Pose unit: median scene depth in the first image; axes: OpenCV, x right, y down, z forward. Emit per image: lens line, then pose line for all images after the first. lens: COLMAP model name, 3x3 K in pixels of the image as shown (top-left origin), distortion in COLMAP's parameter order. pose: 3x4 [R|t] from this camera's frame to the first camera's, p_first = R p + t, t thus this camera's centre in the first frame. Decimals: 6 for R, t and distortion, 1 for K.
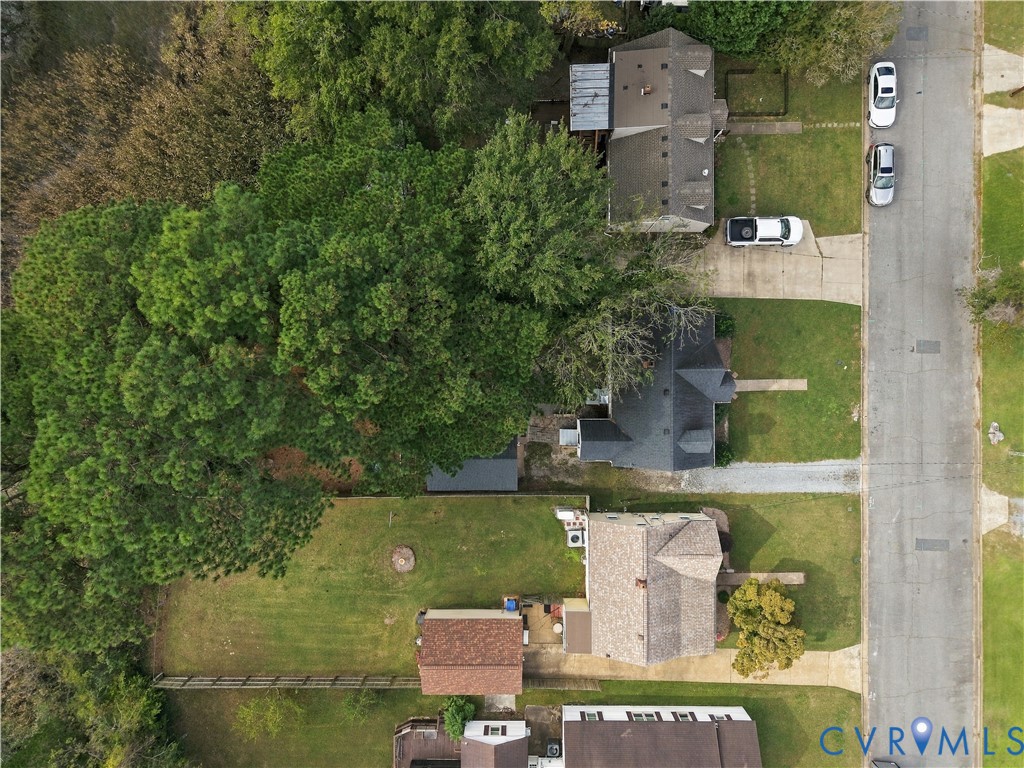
lens RADIAL K [[688.0, 0, 516.4], [0, 688.0, 382.9], [0, 0, 1]] dist [-0.000023, 0.000996]
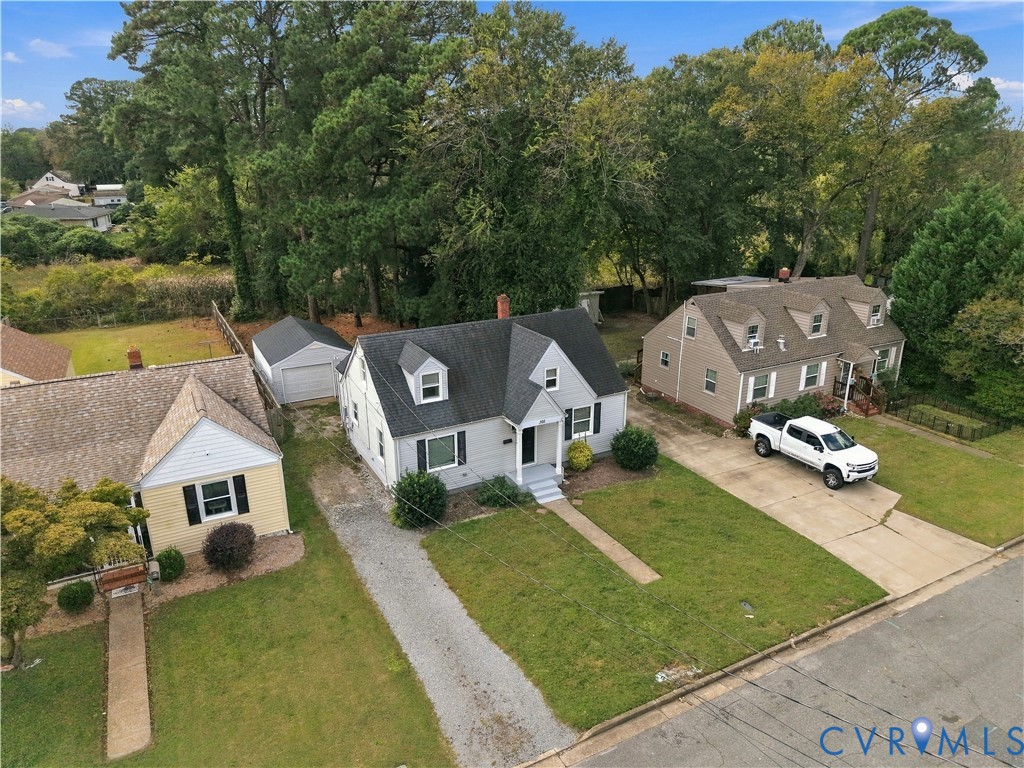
lens RADIAL K [[684.7, 0, 512.0], [0, 684.7, 384.0], [0, 0, 1]] dist [0.022681, -0.022894]
pose [[0.467407, 0.298233, -0.832218, 0.696472], [-0.883988, 0.147230, -0.443722, 0.246777], [-0.009805, 0.943070, 0.332451, 0.749369]]
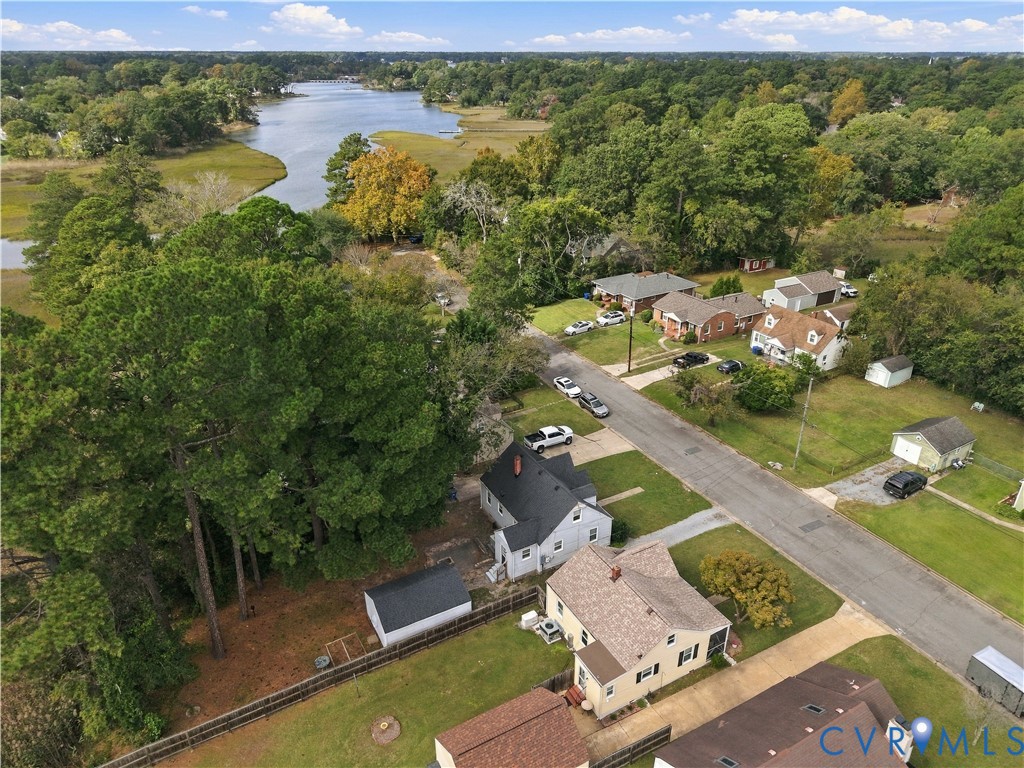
lens RADIAL K [[683.7, 0, 512.0], [0, 683.7, 384.0], [0, 0, 1]] dist [0.050836, -0.064483]
pose [[0.878229, -0.206004, 0.431597, -0.302677], [0.478239, 0.376692, -0.793341, 0.829162], [0.000852, 0.903142, 0.429341, 0.274672]]
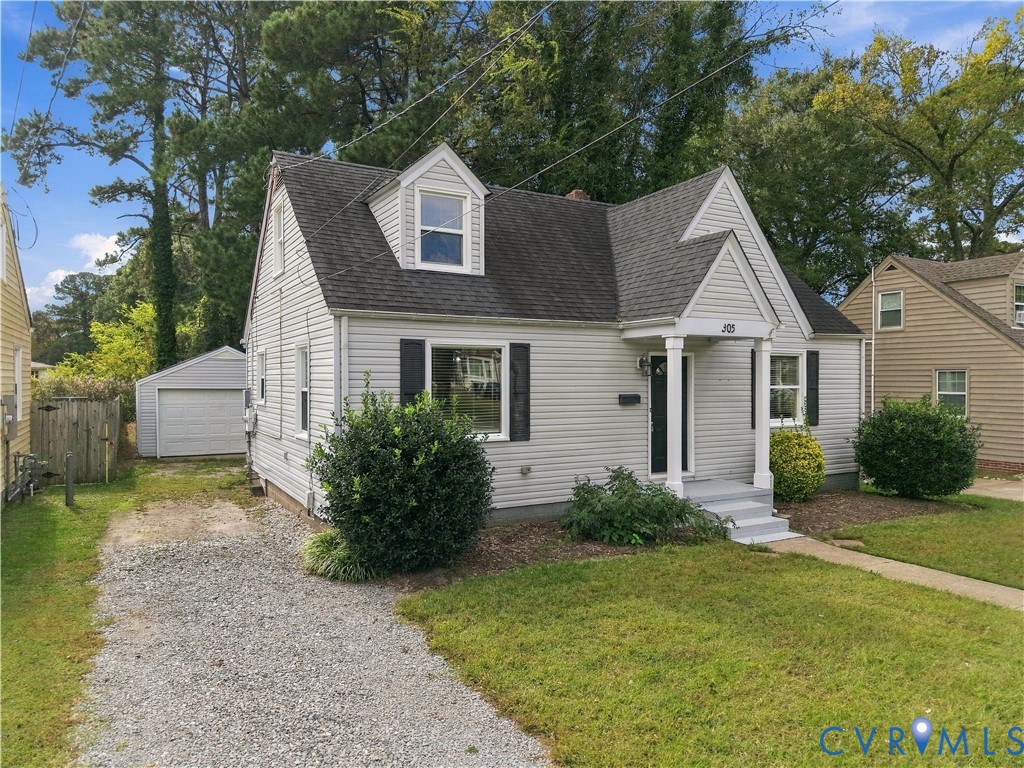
lens RADIAL K [[684.7, 0, 512.0], [0, 684.7, 384.0], [0, 0, 1]] dist [0.022681, -0.022894]
pose [[0.484886, 0.017399, -0.874404, 0.434033], [-0.874468, -0.006165, -0.485044, 0.154862], [-0.013830, 0.999830, 0.012226, 0.959981]]
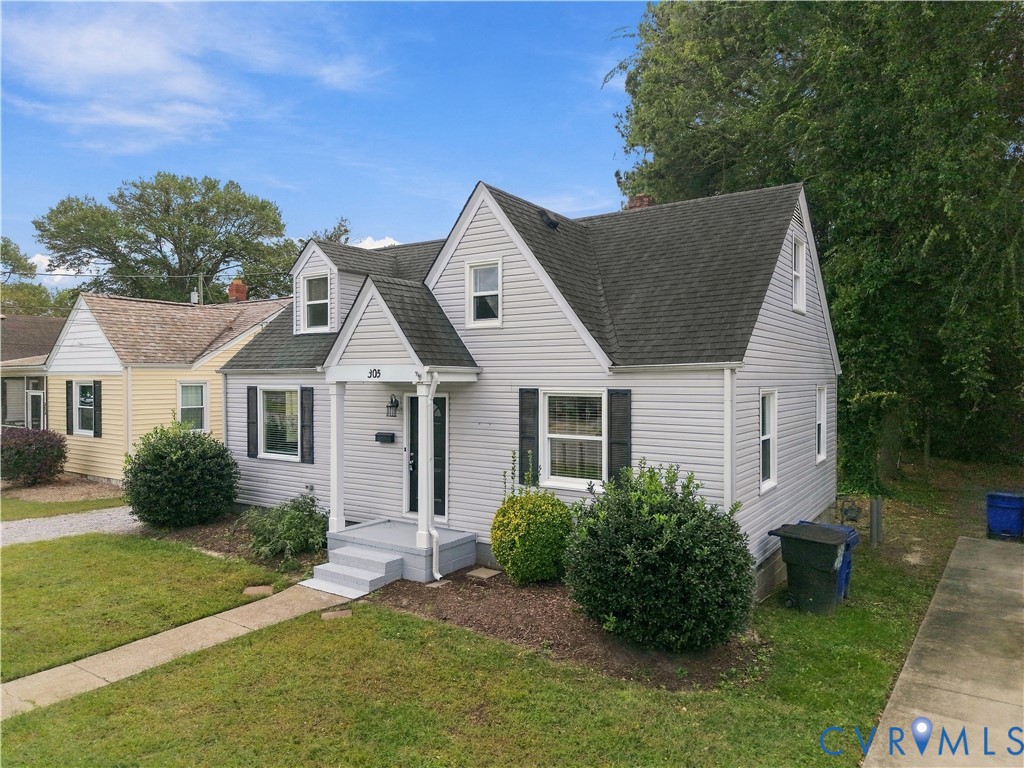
lens RADIAL K [[688.0, 0, 516.4], [0, 688.0, 382.9], [0, 0, 1]] dist [-0.000023, 0.000996]
pose [[-0.565392, 0.018348, -0.824619, 0.428876], [-0.824820, -0.014942, 0.565197, -0.139602], [-0.001951, 0.999720, 0.023582, 0.943473]]
